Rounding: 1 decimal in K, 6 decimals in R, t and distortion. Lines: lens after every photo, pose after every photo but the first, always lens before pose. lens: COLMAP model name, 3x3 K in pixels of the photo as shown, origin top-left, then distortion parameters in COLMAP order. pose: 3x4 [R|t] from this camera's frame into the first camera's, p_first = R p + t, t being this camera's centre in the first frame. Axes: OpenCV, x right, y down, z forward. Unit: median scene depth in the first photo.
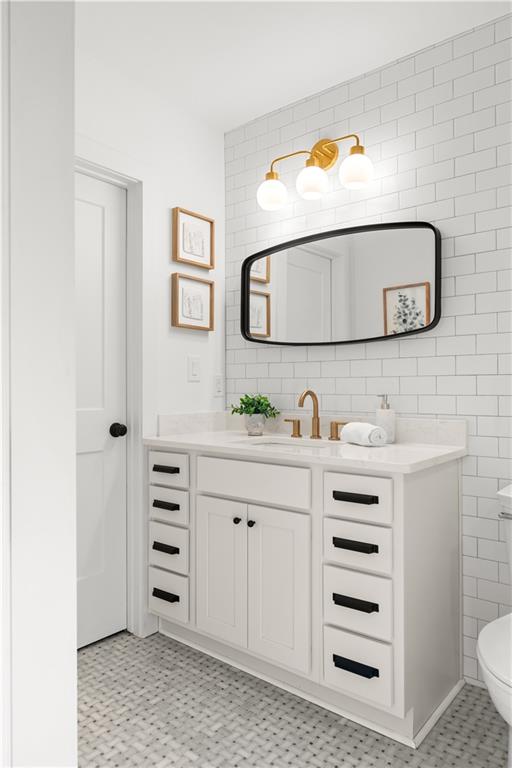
lens RADIAL K [[524.6, 0, 255.3], [0, 524.6, 385.1], [0, 0, 1]] dist [0.000481, 0.000041]
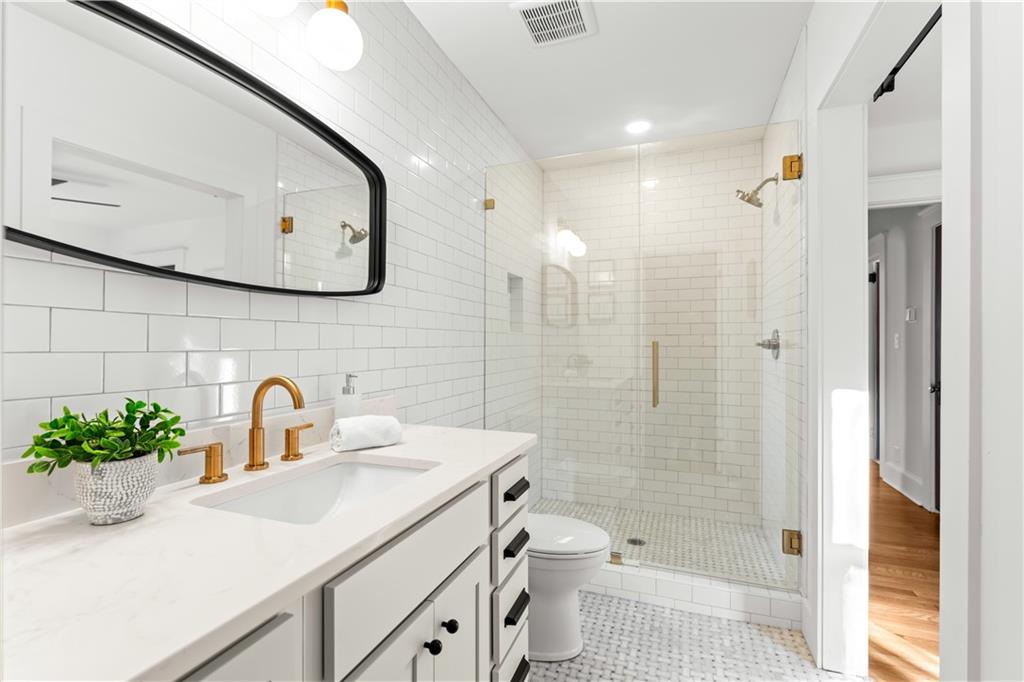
lens RADIAL K [[487.0, 0, 508.4], [0, 487.0, 340.9], [0, 0, 1]] dist [-0.000630, -0.000068]
pose [[-0.331254, 0.009206, 0.943497, -0.418100], [0.000221, 0.999953, -0.009680, -0.019412], [-0.943542, -0.002998, -0.331241, 0.927756]]
